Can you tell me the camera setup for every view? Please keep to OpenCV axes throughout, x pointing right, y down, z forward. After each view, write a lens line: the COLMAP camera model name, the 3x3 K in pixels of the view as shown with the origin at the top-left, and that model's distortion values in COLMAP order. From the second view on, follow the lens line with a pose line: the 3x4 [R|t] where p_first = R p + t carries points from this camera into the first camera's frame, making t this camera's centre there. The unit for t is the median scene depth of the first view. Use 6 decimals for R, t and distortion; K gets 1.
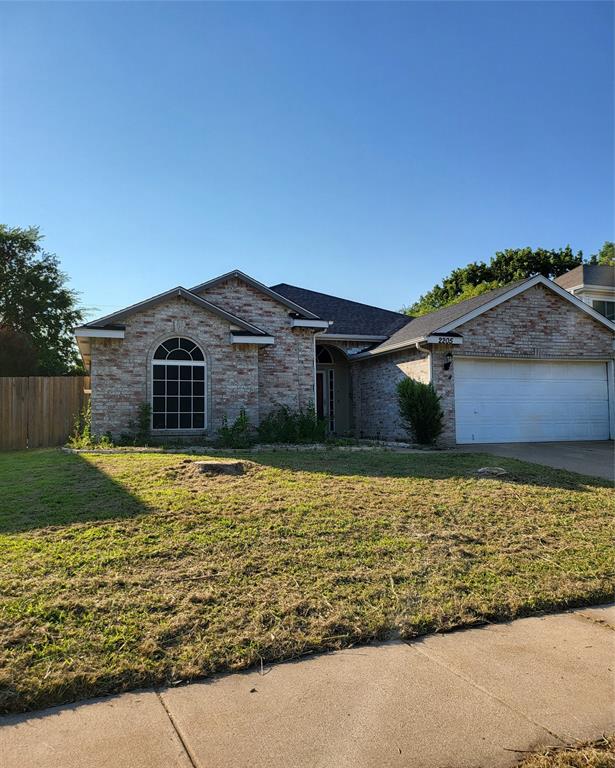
lens RADIAL K [[586.5, 0, 308.0], [0, 586.5, 406.0], [0, 0, 1]] dist [0.057517, -0.064873]
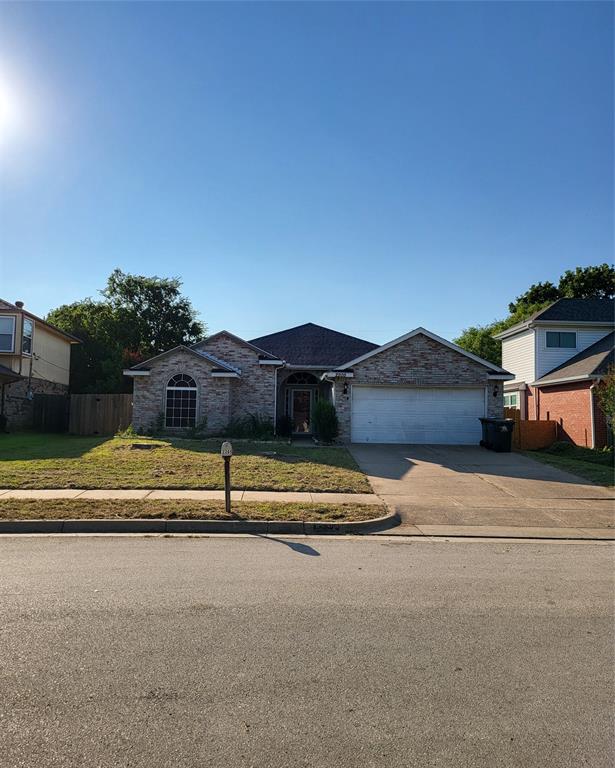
lens RADIAL K [[584.2, 0, 298.8], [0, 584.2, 401.1], [0, 0, 1]] dist [0.054815, -0.059253]
pose [[0.946396, 0.016330, -0.322595, 0.751326], [-0.019321, 0.999795, -0.006074, -0.038117], [0.322430, 0.011981, 0.946517, -0.577362]]
